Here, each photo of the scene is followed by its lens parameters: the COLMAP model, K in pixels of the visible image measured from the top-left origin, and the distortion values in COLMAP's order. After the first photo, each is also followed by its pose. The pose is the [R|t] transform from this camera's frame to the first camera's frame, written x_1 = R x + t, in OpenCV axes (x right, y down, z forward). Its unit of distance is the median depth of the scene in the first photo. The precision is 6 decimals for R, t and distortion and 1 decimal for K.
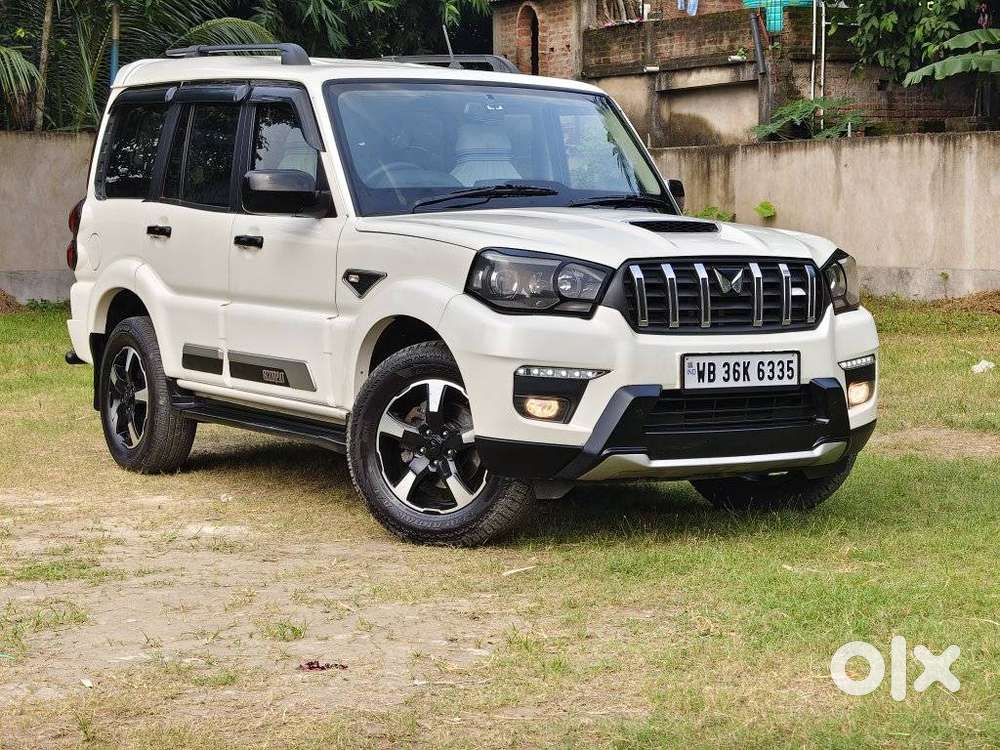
lens RADIAL K [[2399.7, 0, 504.0], [0, 2399.7, 341.3], [0, 0, 1]] dist [0.057201, 0.374351]
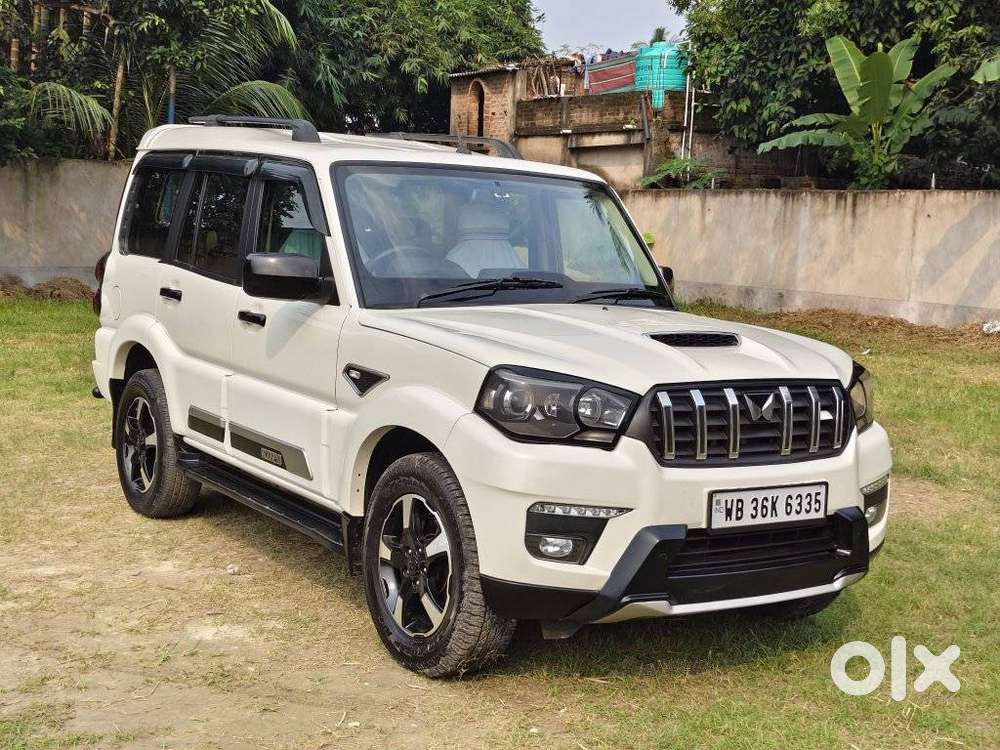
lens RADIAL K [[1545.2, 0, 452.2], [0, 1545.2, 376.9], [0, 0, 1]] dist [0.116550, -0.189799]
pose [[0.999242, 0.037769, 0.009479, -0.028983], [-0.038206, 0.997957, 0.051202, -0.059003], [-0.007526, -0.051525, 0.998643, 0.375132]]
